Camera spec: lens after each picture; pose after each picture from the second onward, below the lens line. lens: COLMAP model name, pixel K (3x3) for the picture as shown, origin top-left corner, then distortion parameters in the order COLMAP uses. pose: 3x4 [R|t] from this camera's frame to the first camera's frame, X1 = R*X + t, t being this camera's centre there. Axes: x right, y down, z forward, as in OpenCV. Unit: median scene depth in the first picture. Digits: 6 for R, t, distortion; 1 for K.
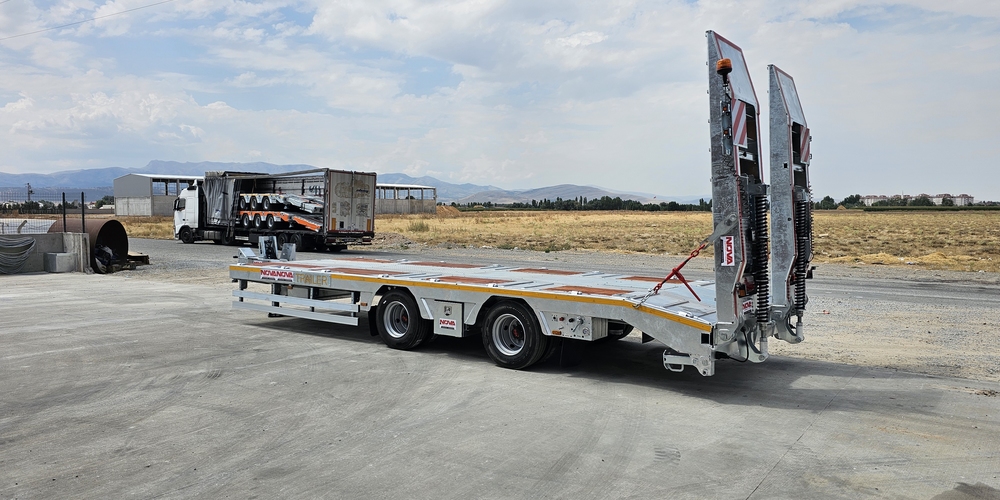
lens RADIAL K [[663.6, 0, 509.0], [0, 663.6, 256.6], [0, 0, 1]] dist [0.090055, -0.093439]
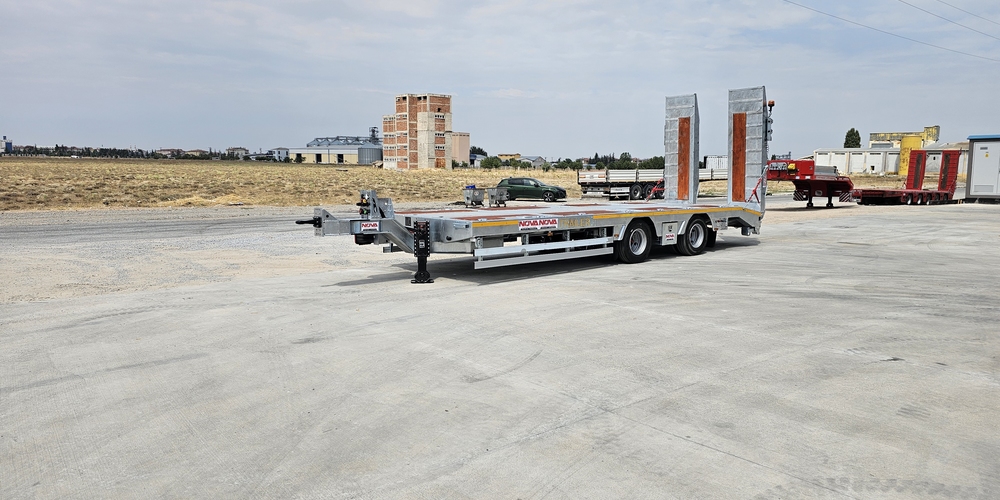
lens RADIAL K [[663.6, 0, 510.7], [0, 663.6, 254.9], [0, 0, 1]] dist [0.090055, -0.093439]
pose [[0.205582, -0.126792, 0.970392, -0.431383], [0.051637, 0.991596, 0.118623, -0.015345], [-0.977277, 0.025722, 0.210401, 0.268277]]
